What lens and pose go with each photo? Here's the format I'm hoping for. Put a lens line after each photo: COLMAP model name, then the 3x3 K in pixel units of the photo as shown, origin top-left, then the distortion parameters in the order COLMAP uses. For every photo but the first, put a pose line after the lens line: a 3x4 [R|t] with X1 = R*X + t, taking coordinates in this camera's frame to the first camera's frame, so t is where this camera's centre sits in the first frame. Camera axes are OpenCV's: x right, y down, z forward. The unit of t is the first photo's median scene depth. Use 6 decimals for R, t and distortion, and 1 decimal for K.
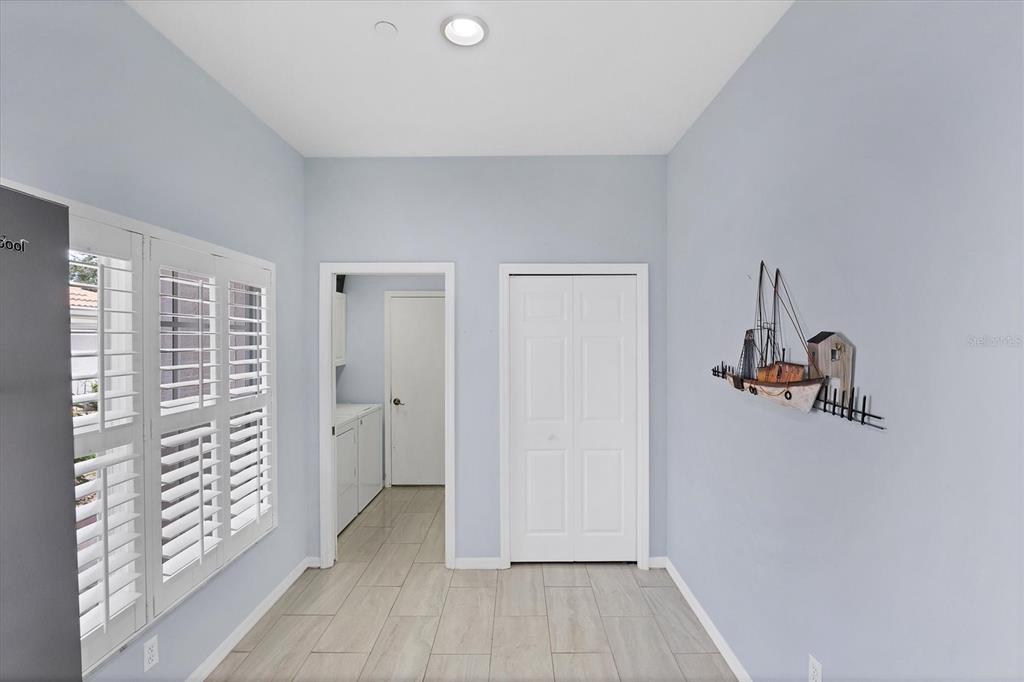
lens RADIAL K [[461.9, 0, 502.1], [0, 461.9, 340.9], [0, 0, 1]] dist [-0.013587, 0.003626]
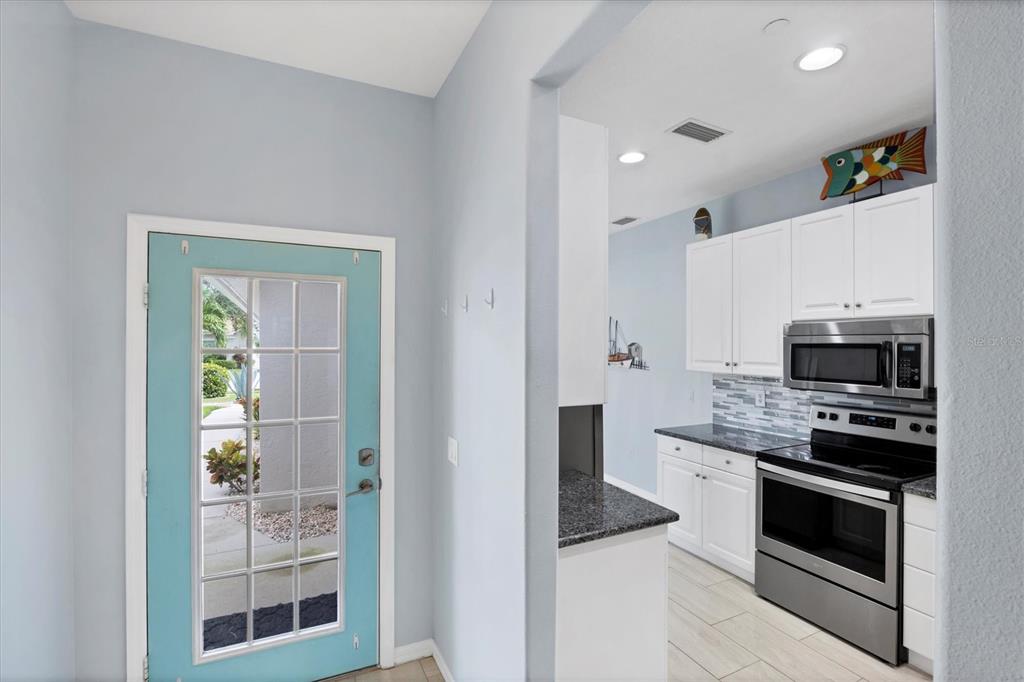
lens RADIAL K [[461.9, 0, 520.7], [0, 461.9, 342.7], [0, 0, 1]] dist [-0.013587, 0.003626]
pose [[0.881546, 0.002923, 0.472090, -1.333820], [0.001021, 0.999967, -0.008098, 0.004228], [-0.472098, 0.007620, 0.881513, -1.292829]]
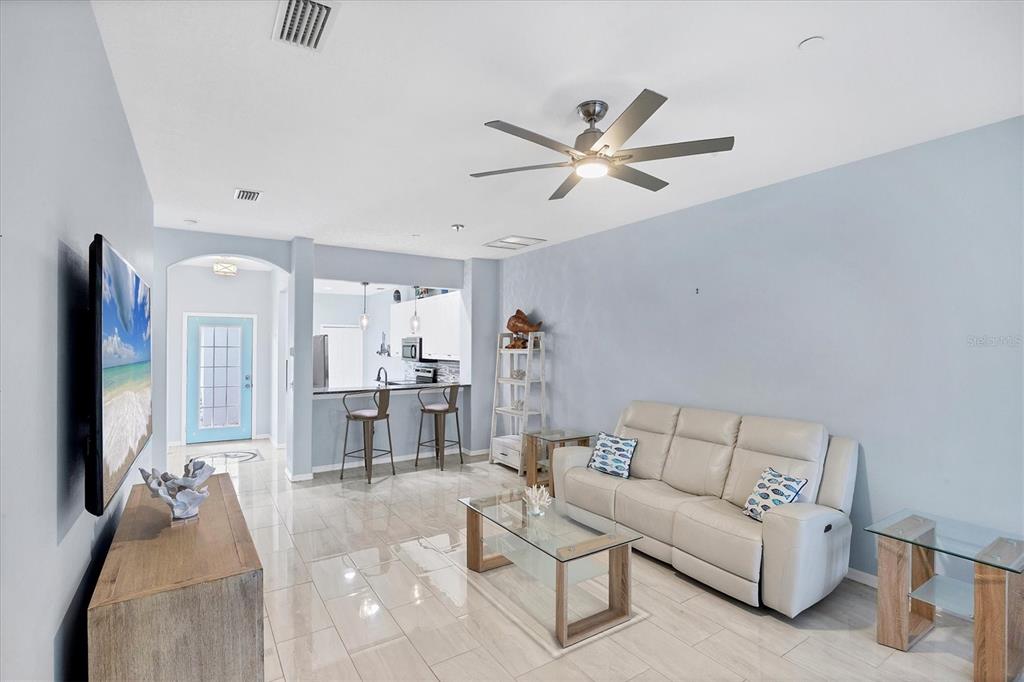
lens RADIAL K [[474.5, 0, 516.9], [0, 474.5, 345.0], [0, 0, 1]] dist [-0.012919, 0.003757]
pose [[0.817212, 0.004230, 0.576321, -1.626704], [-0.001994, 0.999988, -0.004512, 0.010402], [-0.576333, 0.002538, 0.817211, -5.282593]]
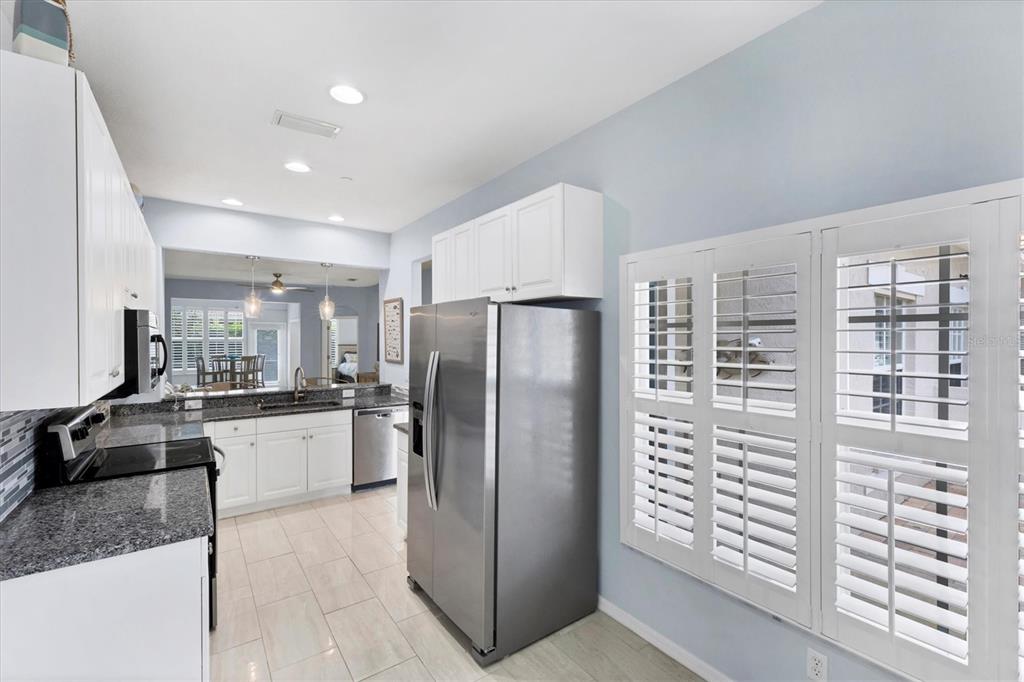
lens RADIAL K [[439.1, 0, 514.0], [0, 439.1, 341.4], [0, 0, 1]] dist [0.007101, 0.000156]
pose [[-0.793194, 0.005649, -0.608943, 0.315971], [-0.000709, 0.999948, 0.010201, -0.006005], [0.608969, 0.008523, -0.793148, 1.449017]]
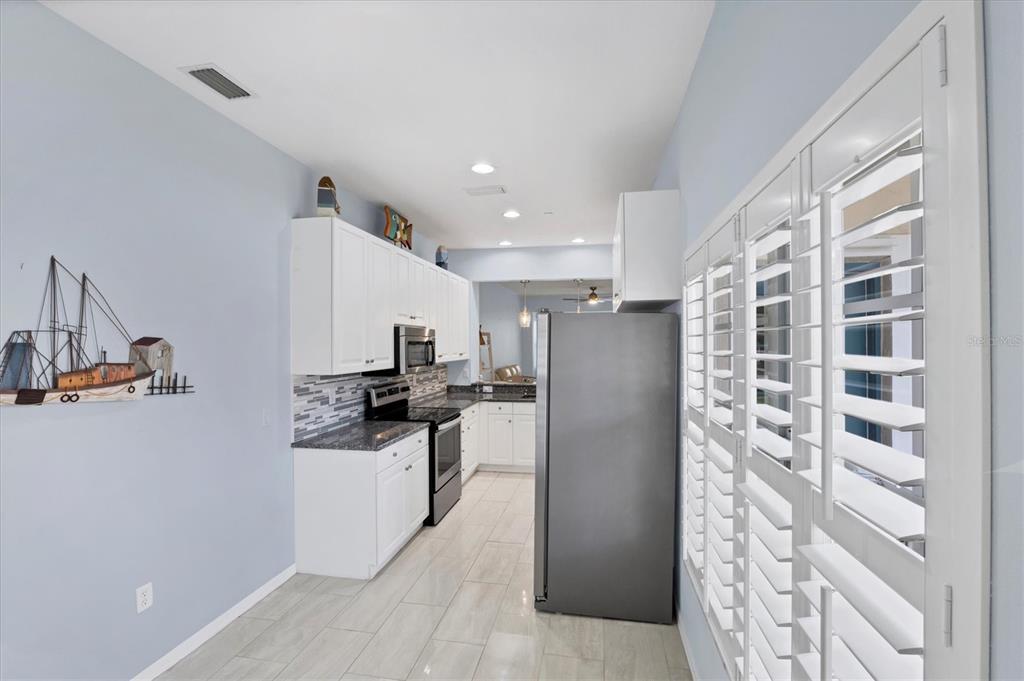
lens RADIAL K [[461.9, 0, 523.9], [0, 461.9, 338.5], [0, 0, 1]] dist [-0.013587, 0.003626]
pose [[-0.990774, 0.004727, 0.135440, -0.530861], [0.003812, 0.999968, -0.007016, -0.001265], [-0.135469, -0.006435, -0.990761, 1.991230]]
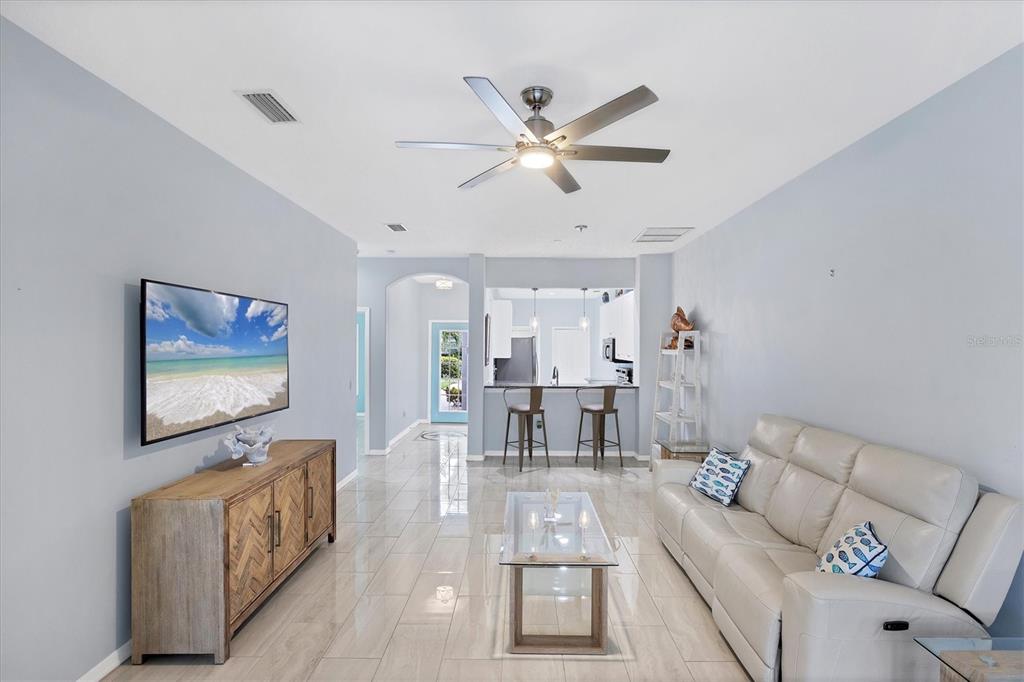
lens RADIAL K [[474.5, 0, 516.4], [0, 474.5, 342.0], [0, 0, 1]] dist [-0.012919, 0.003757]
pose [[0.999835, 0.005756, 0.017208, -0.698979], [-0.005562, 0.999921, -0.011262, 0.015882], [-0.017271, 0.011165, 0.999789, -5.603564]]
